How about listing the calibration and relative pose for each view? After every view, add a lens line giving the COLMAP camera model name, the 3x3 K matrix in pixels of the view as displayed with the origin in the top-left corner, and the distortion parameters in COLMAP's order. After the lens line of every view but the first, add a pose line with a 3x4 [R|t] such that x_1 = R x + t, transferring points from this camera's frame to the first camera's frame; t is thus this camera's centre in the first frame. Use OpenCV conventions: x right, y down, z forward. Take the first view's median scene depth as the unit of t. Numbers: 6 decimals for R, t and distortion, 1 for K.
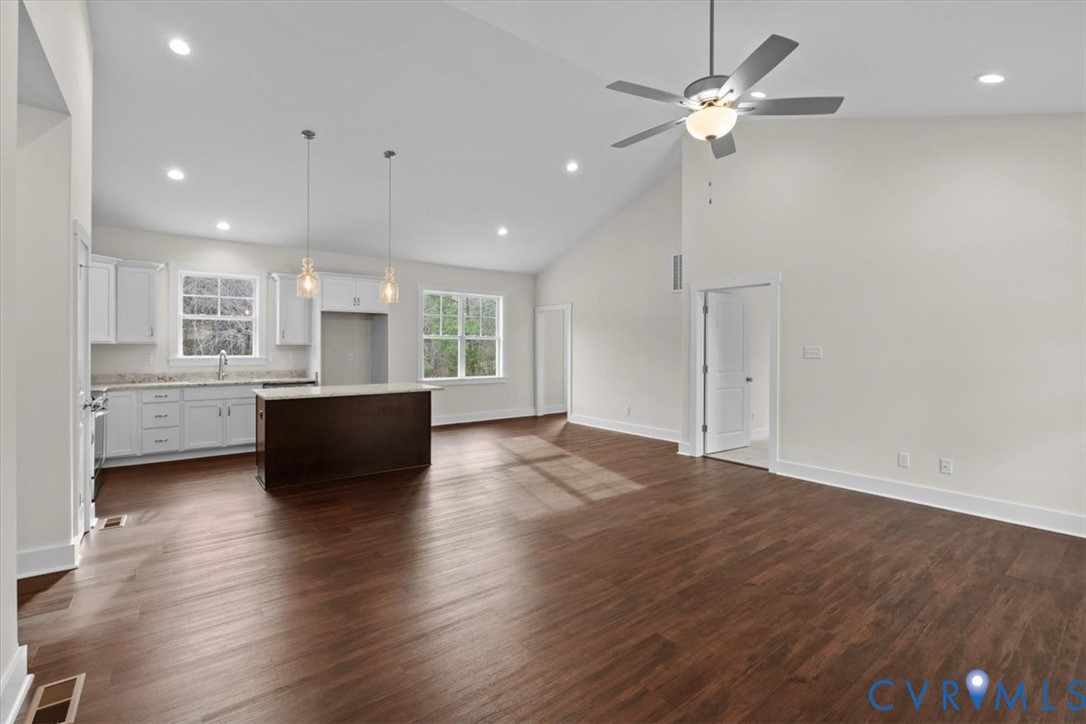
lens RADIAL K [[489.5, 0, 542.0], [0, 489.5, 345.2], [0, 0, 1]] dist [-0.000018, 0.000001]
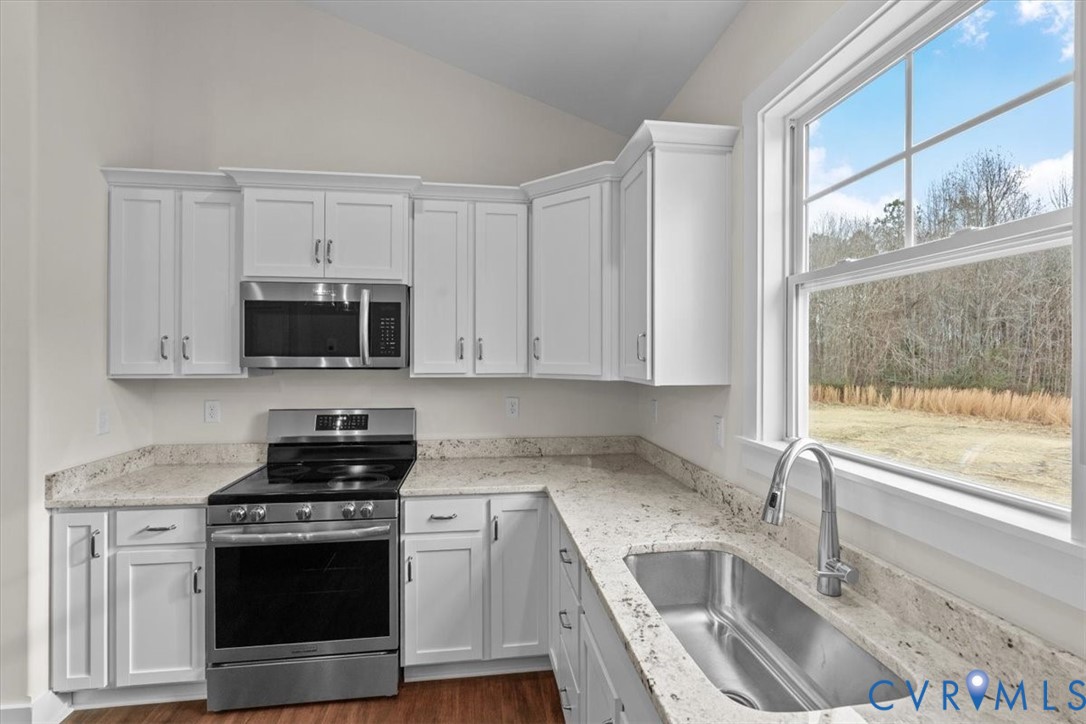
lens RADIAL K [[487.6, 0, 541.5], [0, 487.6, 354.7], [0, 0, 1]] dist [-0.003062, -0.000311]
pose [[-0.501137, -0.005319, -0.865352, -0.498781], [-0.002410, 0.999986, -0.004750, -0.021902], [0.865365, -0.000295, -0.501143, 1.130795]]
